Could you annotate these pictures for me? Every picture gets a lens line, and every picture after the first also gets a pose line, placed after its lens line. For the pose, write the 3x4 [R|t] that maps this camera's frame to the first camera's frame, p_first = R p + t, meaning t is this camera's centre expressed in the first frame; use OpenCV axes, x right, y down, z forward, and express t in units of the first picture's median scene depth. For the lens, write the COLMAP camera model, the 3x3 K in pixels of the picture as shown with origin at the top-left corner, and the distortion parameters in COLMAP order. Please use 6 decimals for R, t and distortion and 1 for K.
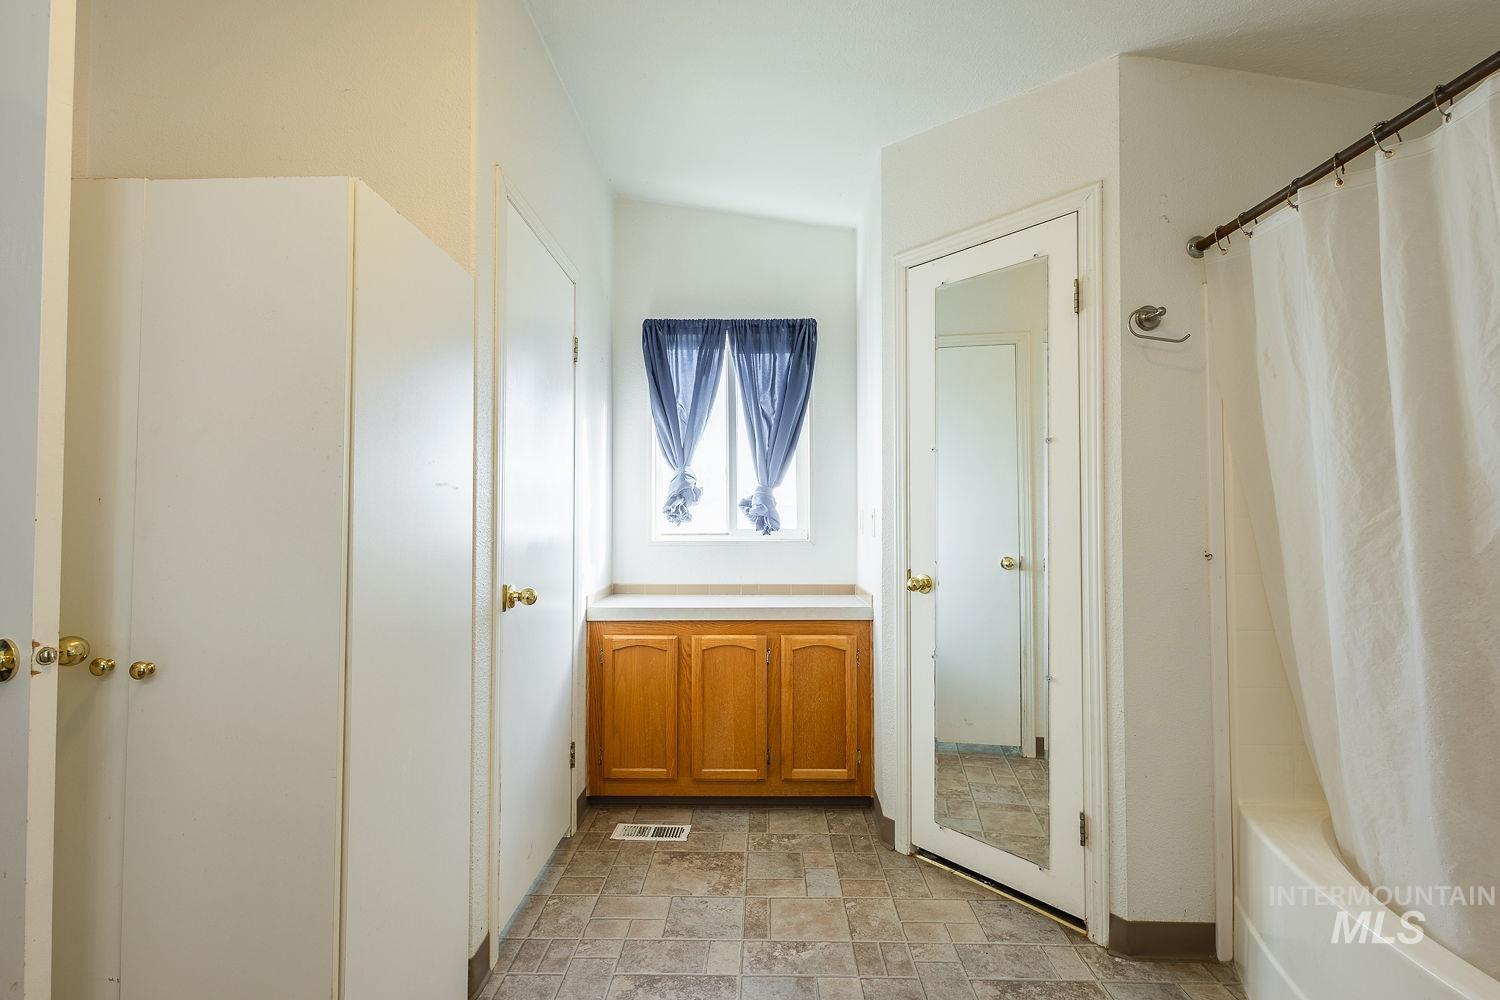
lens RADIAL K [[712.6, 0, 747.4], [0, 712.6, 500.4], [0, 0, 1]] dist [0.009846, -0.005155]
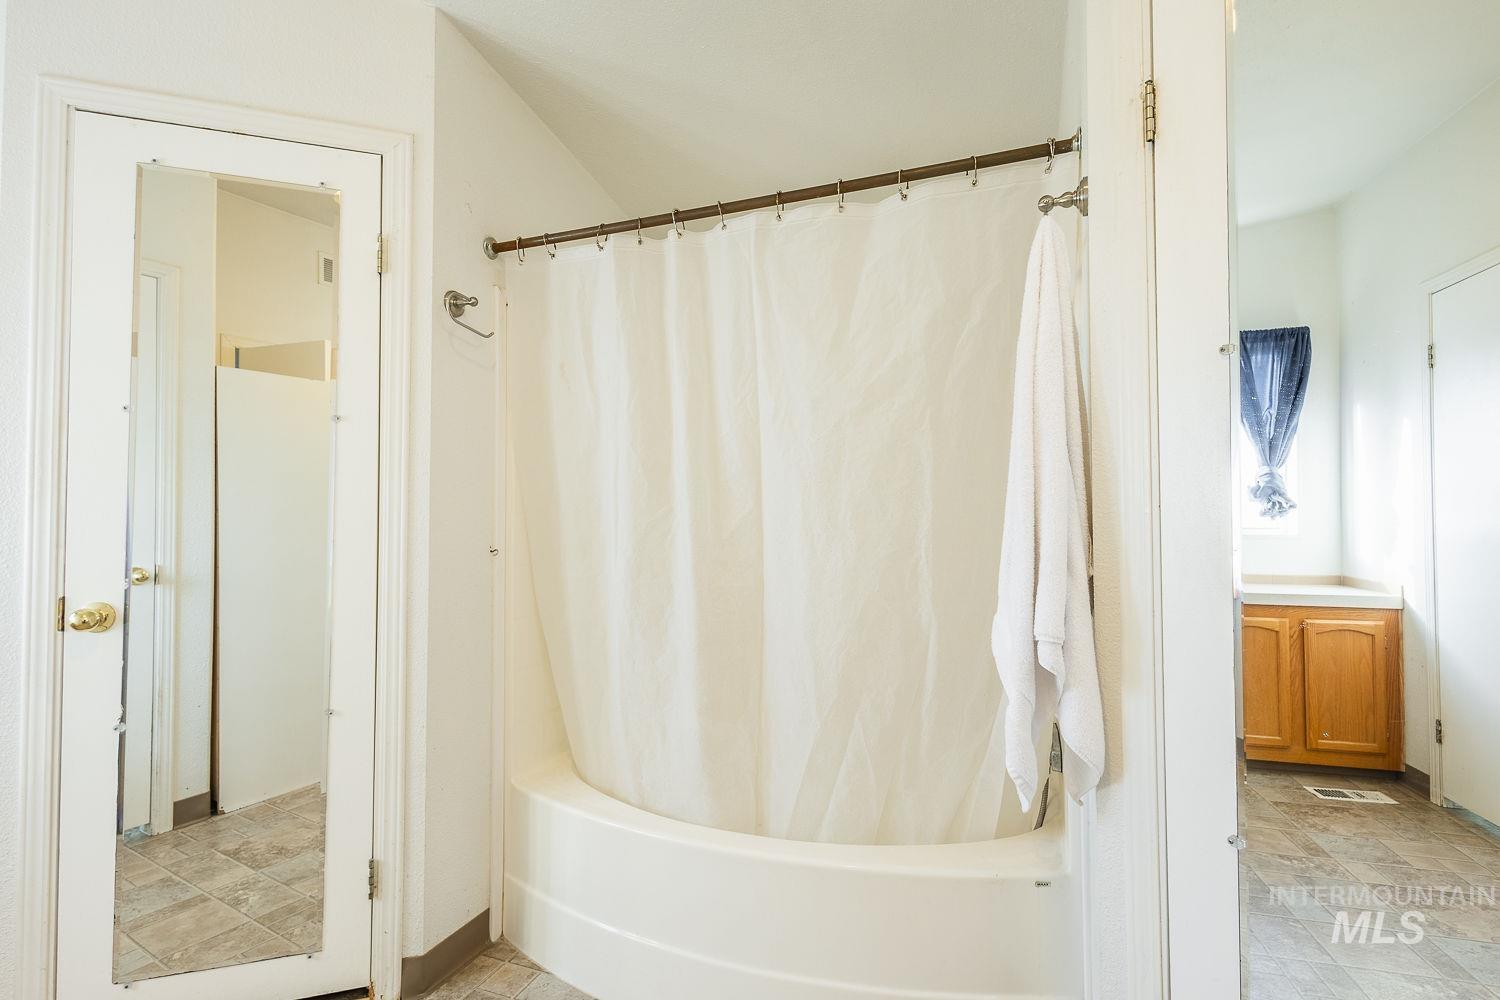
lens RADIAL K [[712.6, 0, 747.4], [0, 712.6, 500.4], [0, 0, 1]] dist [0.009846, -0.005155]
pose [[0.345998, 0.019783, 0.938027, -0.191277], [-0.023531, 0.999646, -0.012403, 0.008732], [-0.937940, -0.017782, 0.346341, 0.301559]]
